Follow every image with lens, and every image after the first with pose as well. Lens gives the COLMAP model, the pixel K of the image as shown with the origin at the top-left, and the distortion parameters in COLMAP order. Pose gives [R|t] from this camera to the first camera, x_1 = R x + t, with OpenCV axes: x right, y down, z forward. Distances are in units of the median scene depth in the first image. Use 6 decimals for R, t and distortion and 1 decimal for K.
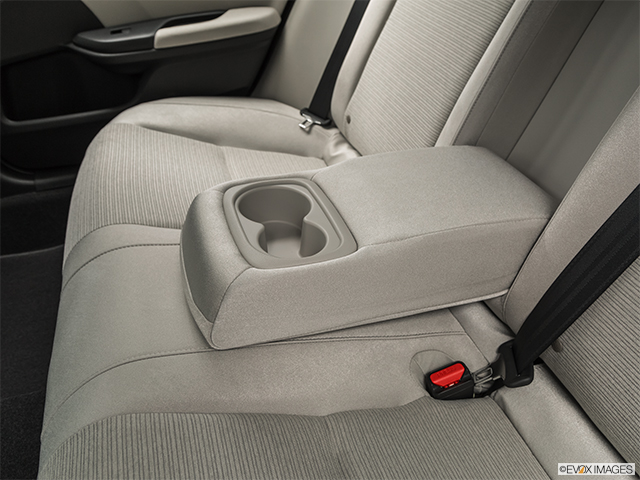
lens RADIAL K [[481.1, 0, 320.0], [0, 481.1, 240.0], [0, 0, 1]] dist [0.003561, 0.003766]
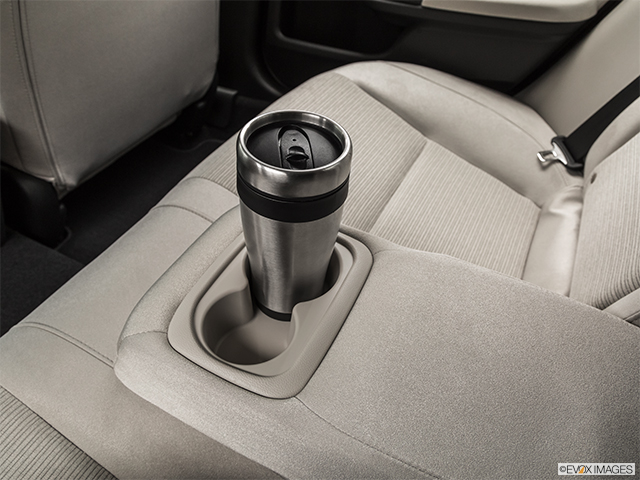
lens RADIAL K [[481.1, 0, 320.0], [0, 481.1, 240.0], [0, 0, 1]] dist [0.003561, 0.003766]
pose [[0.732370, 0.503383, -0.458519, 0.127426], [-0.453550, 0.862906, 0.222903, -0.137700], [0.507864, 0.044714, 0.860276, 0.172390]]
